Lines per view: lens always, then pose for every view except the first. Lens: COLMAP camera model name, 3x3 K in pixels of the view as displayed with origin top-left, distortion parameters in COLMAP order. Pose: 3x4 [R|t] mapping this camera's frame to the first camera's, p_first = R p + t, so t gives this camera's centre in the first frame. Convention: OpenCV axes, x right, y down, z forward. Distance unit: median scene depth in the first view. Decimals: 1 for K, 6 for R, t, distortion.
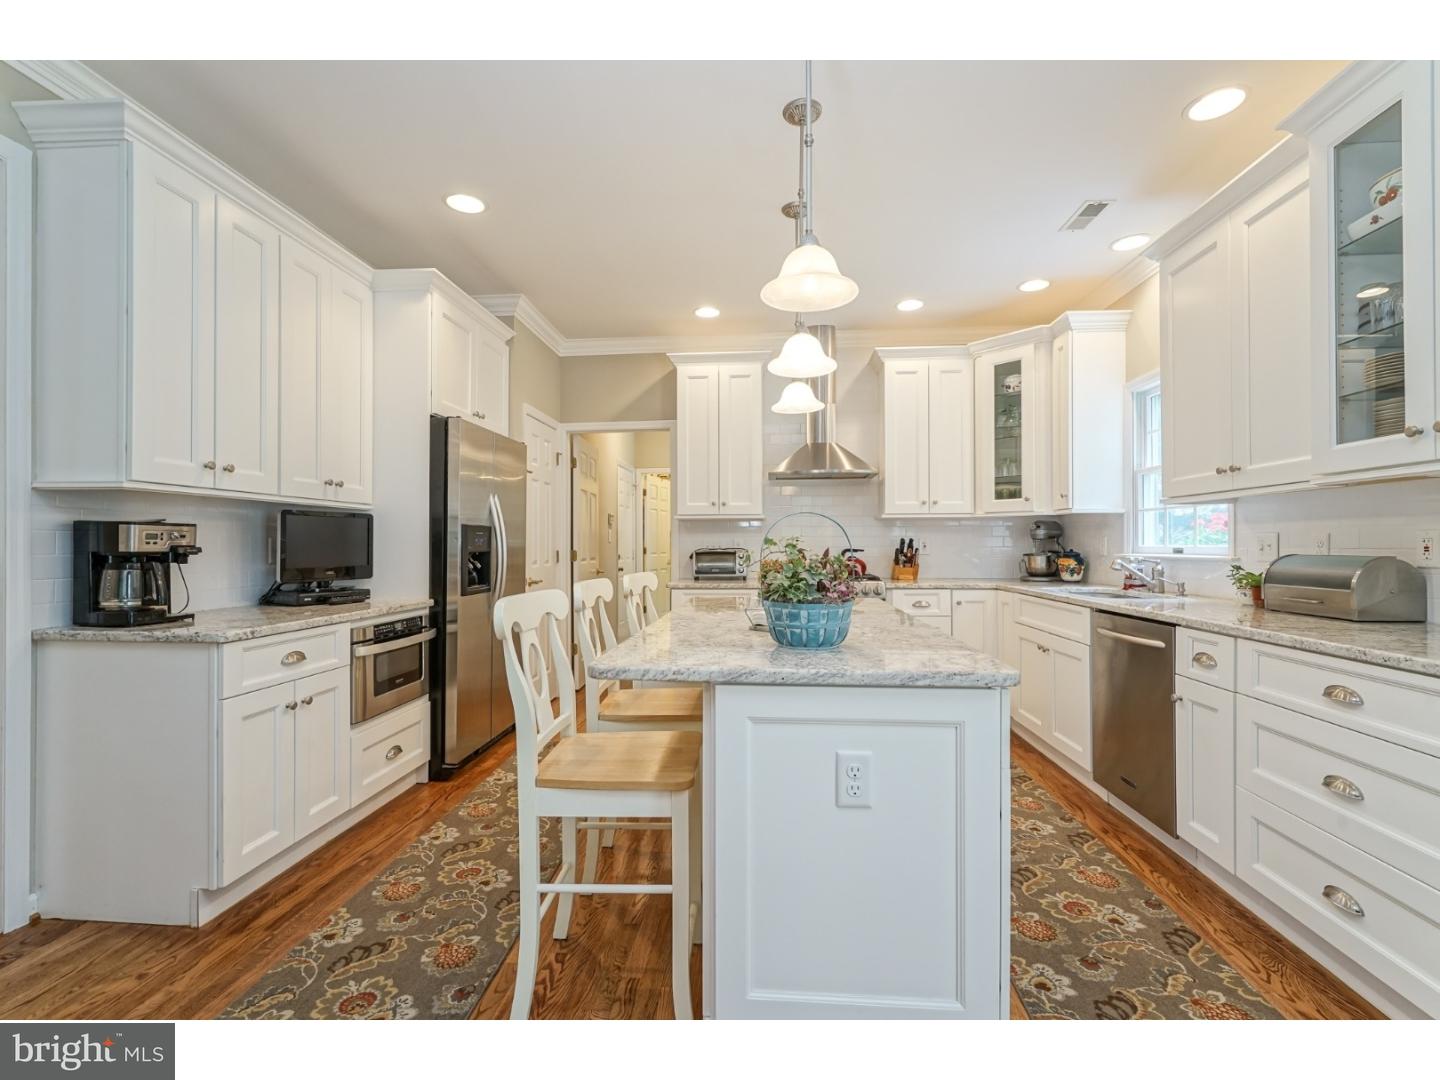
lens RADIAL K [[659.6, 0, 731.1], [0, 659.6, 540.3], [0, 0, 1]] dist [-0.005208, 0.001402]
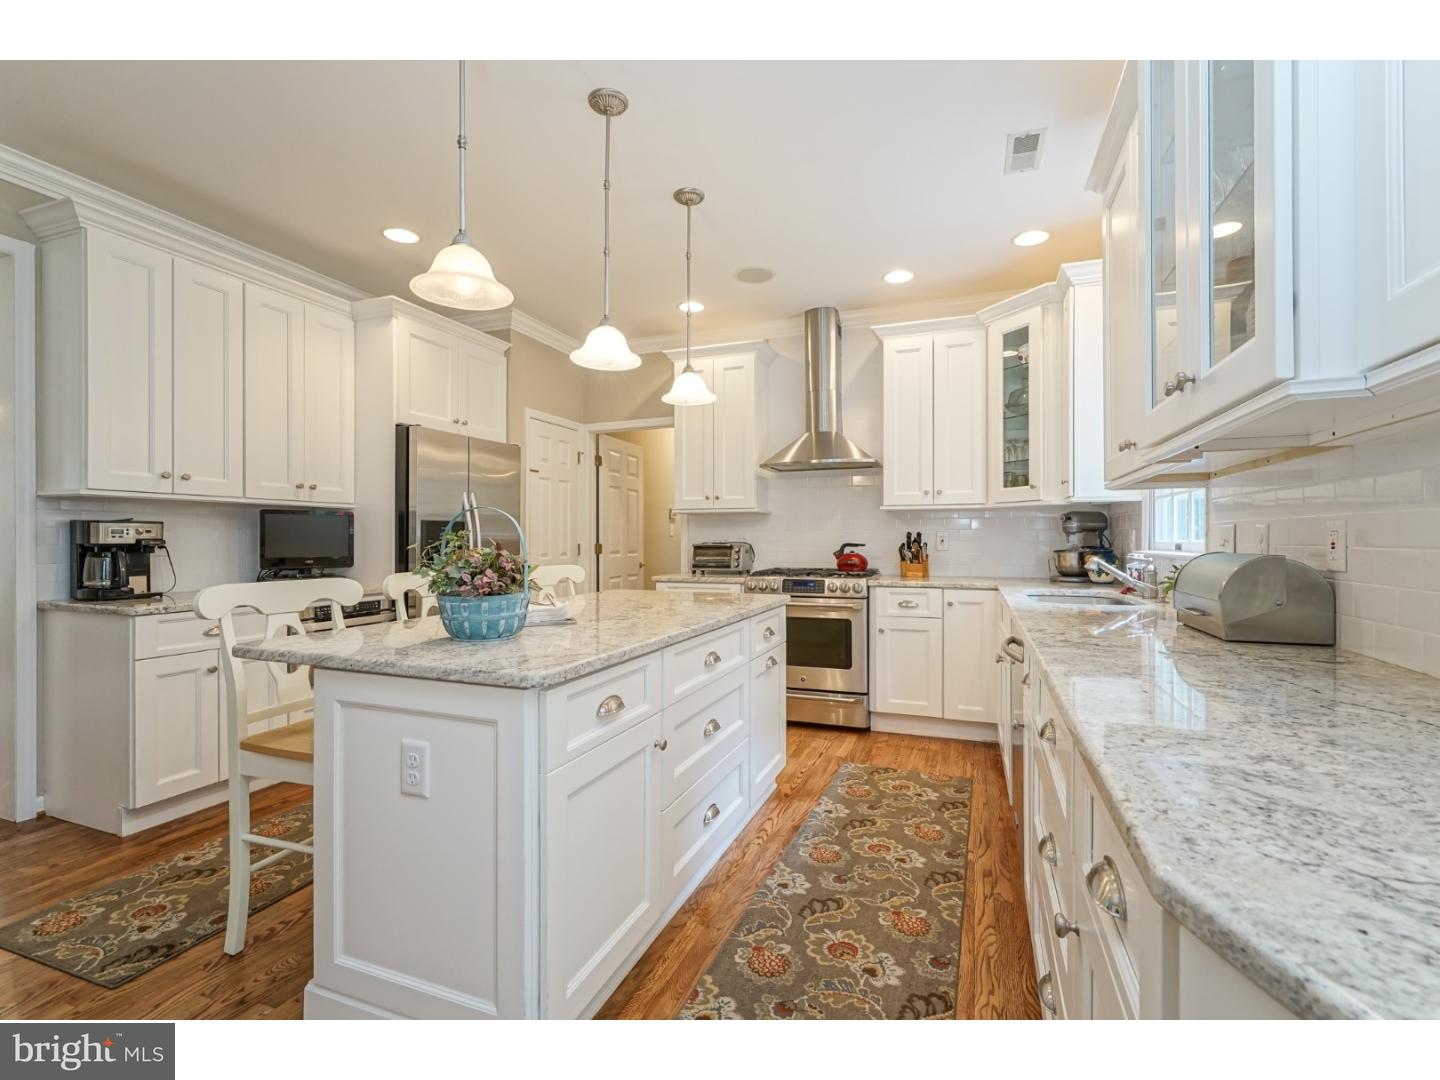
lens RADIAL K [[659.6, 0, 720.8], [0, 659.6, 539.3], [0, 0, 1]] dist [-0.005208, 0.001402]
pose [[0.957182, 0.001589, -0.289484, 0.415653], [0.000684, 0.999970, 0.007751, -0.000072], [0.289487, -0.007617, 0.957152, 0.071976]]
